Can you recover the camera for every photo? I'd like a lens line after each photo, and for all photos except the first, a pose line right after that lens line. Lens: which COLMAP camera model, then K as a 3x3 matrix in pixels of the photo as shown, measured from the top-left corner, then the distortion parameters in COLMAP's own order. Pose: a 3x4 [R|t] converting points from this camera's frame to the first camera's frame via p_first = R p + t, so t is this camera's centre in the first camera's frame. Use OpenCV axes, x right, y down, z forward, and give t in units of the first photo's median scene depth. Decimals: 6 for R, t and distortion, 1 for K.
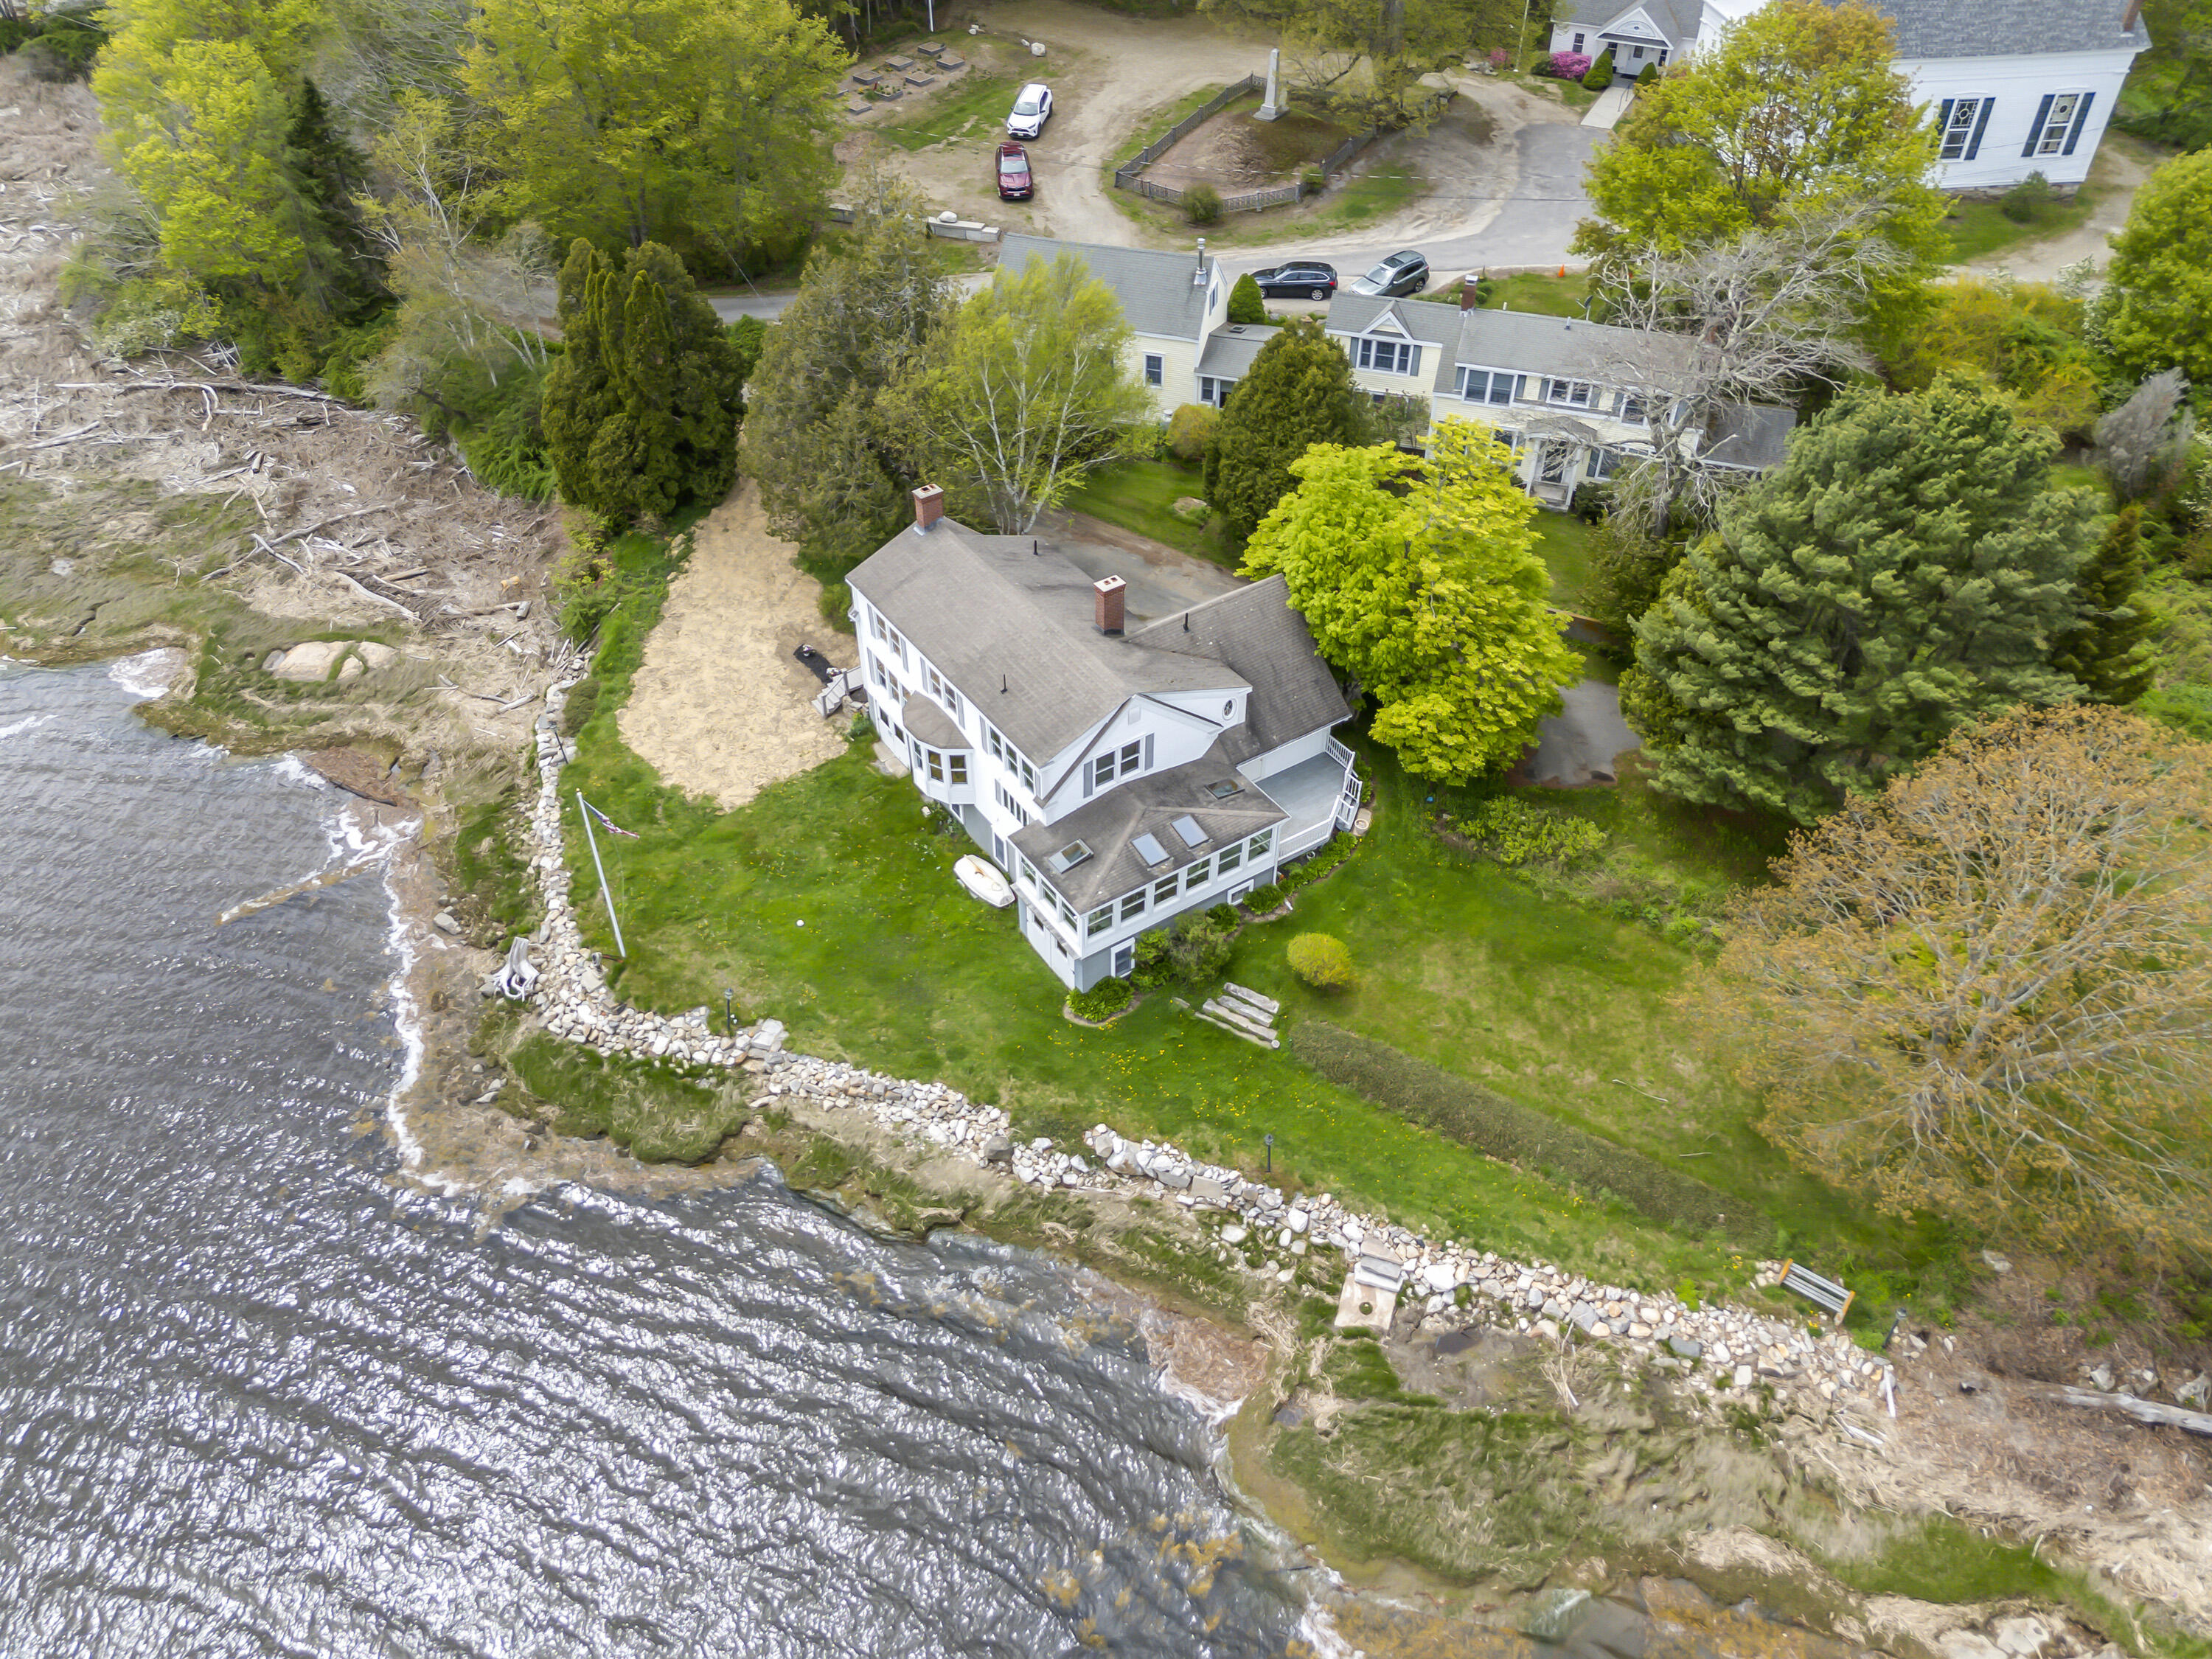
lens RADIAL K [[1640.4, 0, 1126.3], [0, 1640.4, 783.5], [0, 0, 1]] dist [0.074060, -0.046842]
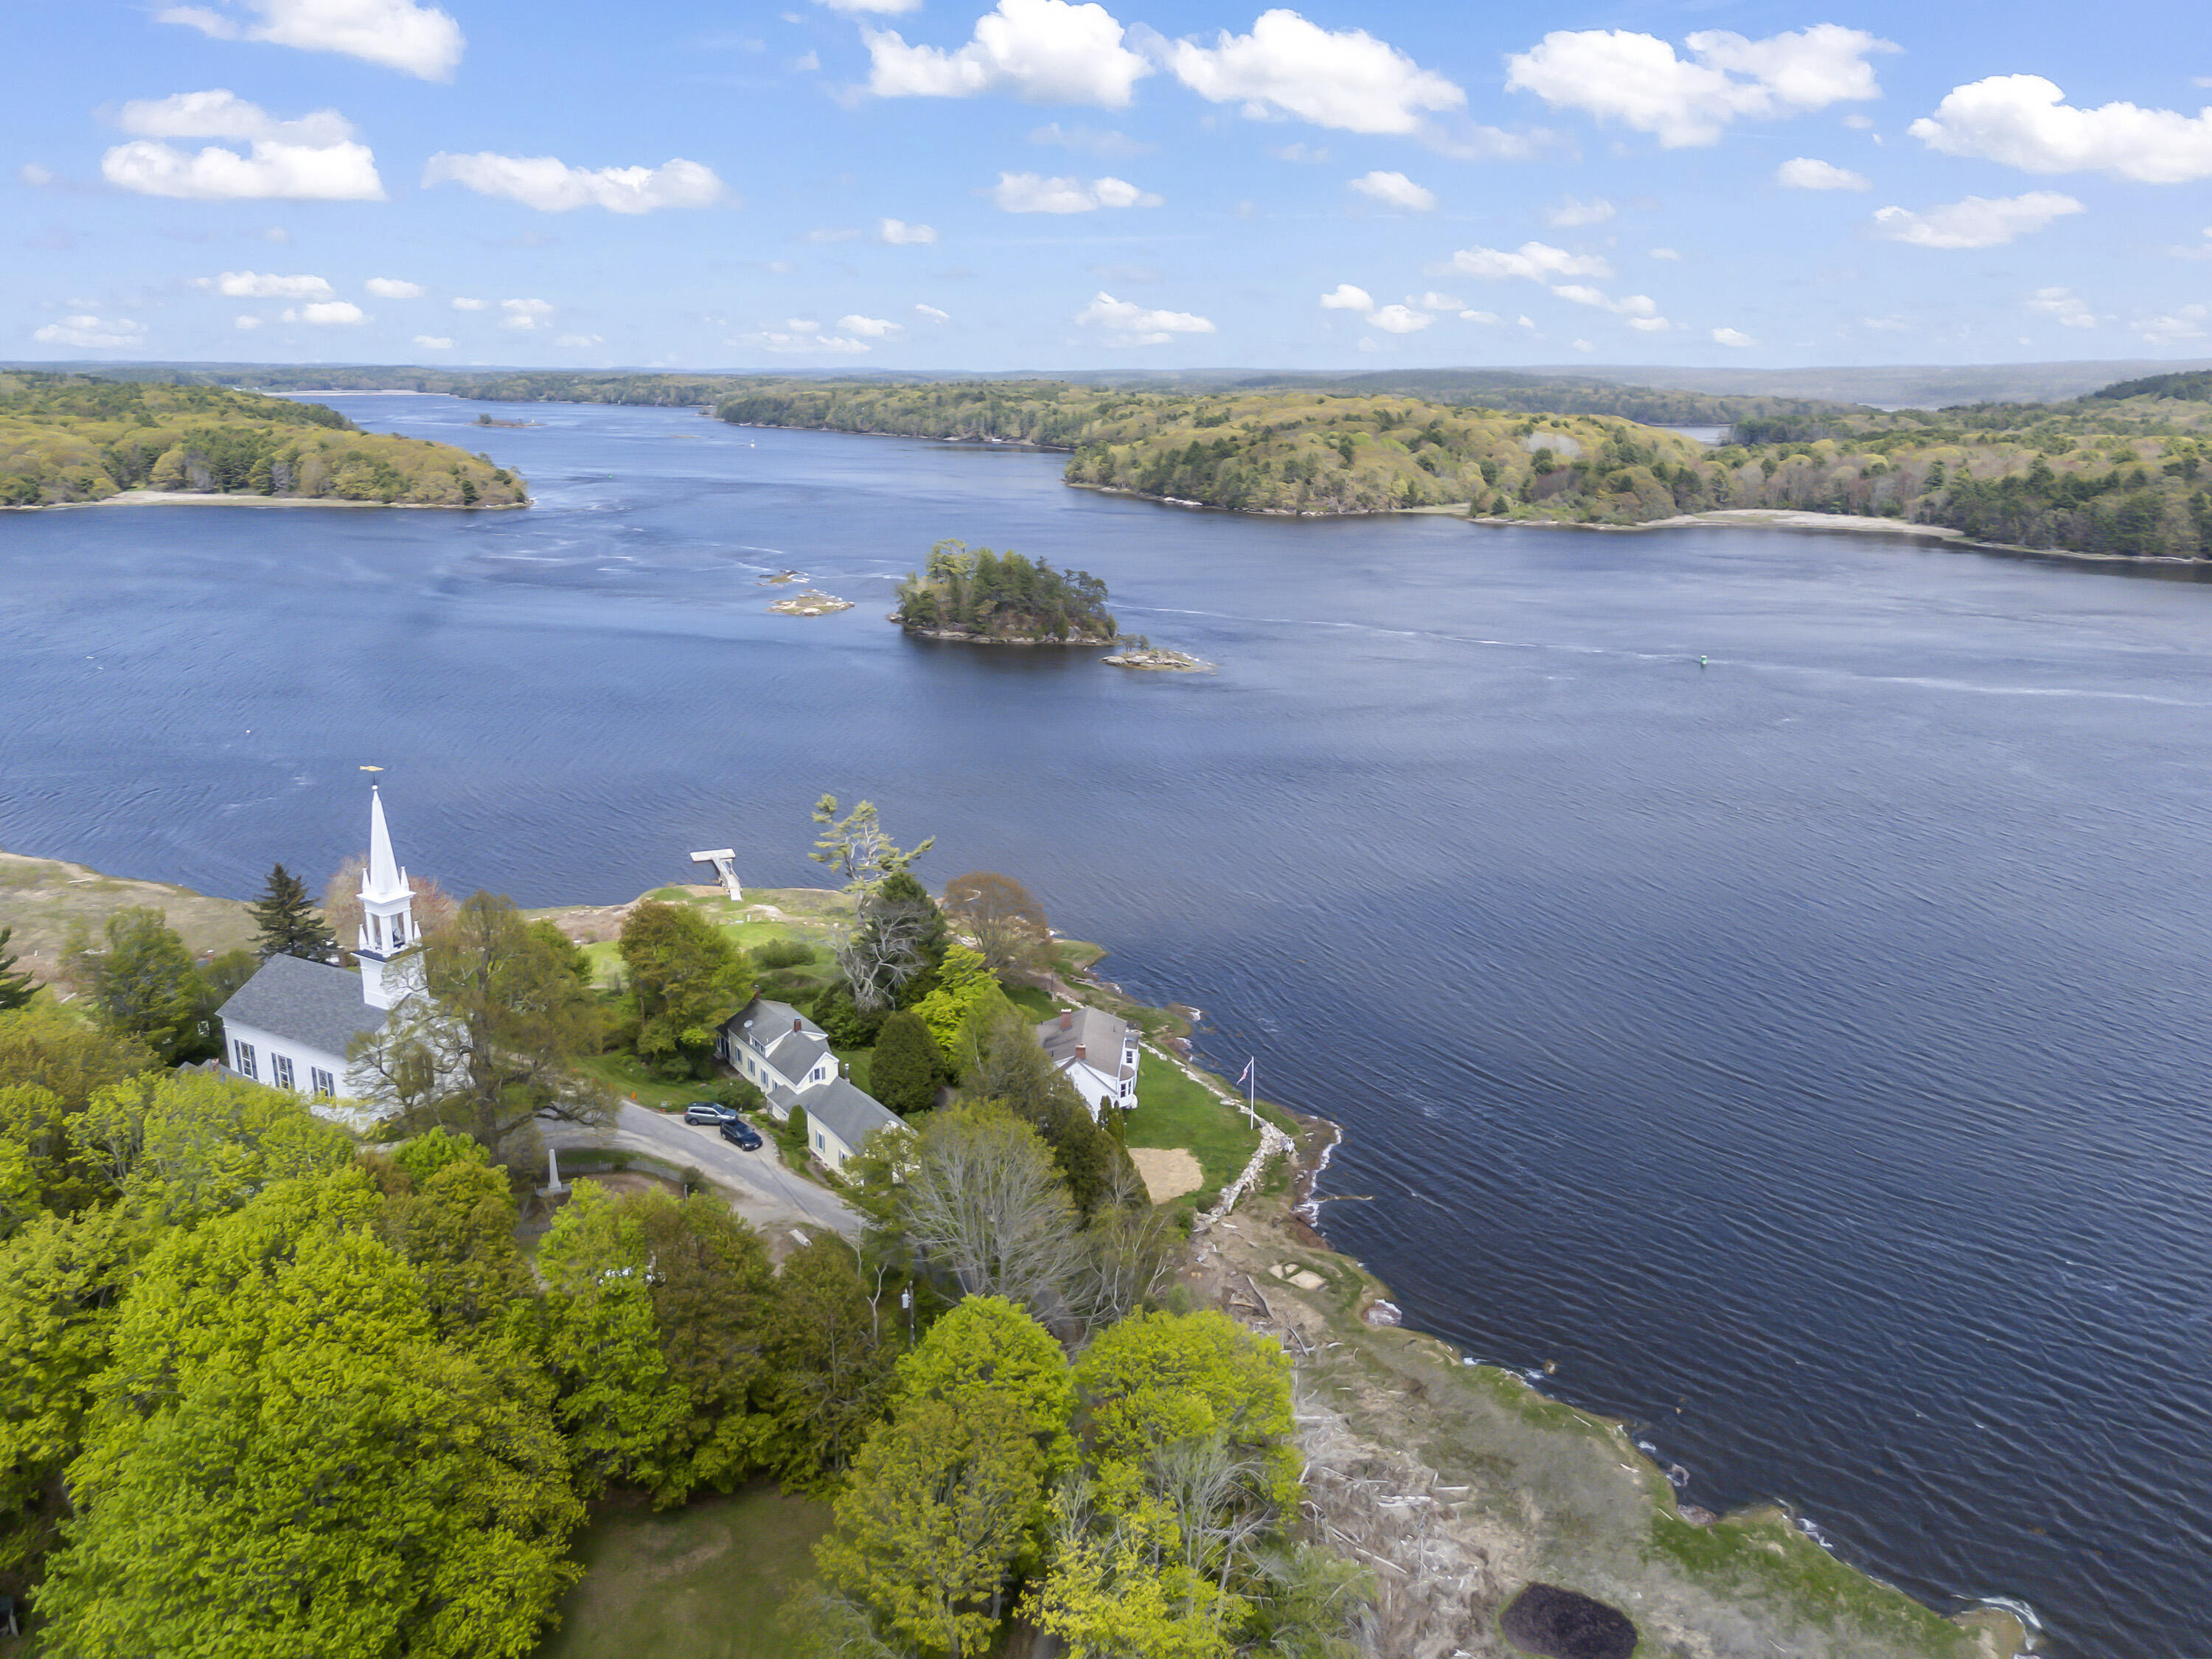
lens RADIAL K [[1612.2, 0, 1117.4], [0, 1612.2, 794.5], [0, 0, 1]] dist [0.081705, -0.072688]
pose [[-0.779794, -0.161474, 0.604854, -1.747431], [0.402594, 0.610539, 0.682027, -2.269054], [-0.479417, 0.775350, -0.411086, 1.861068]]
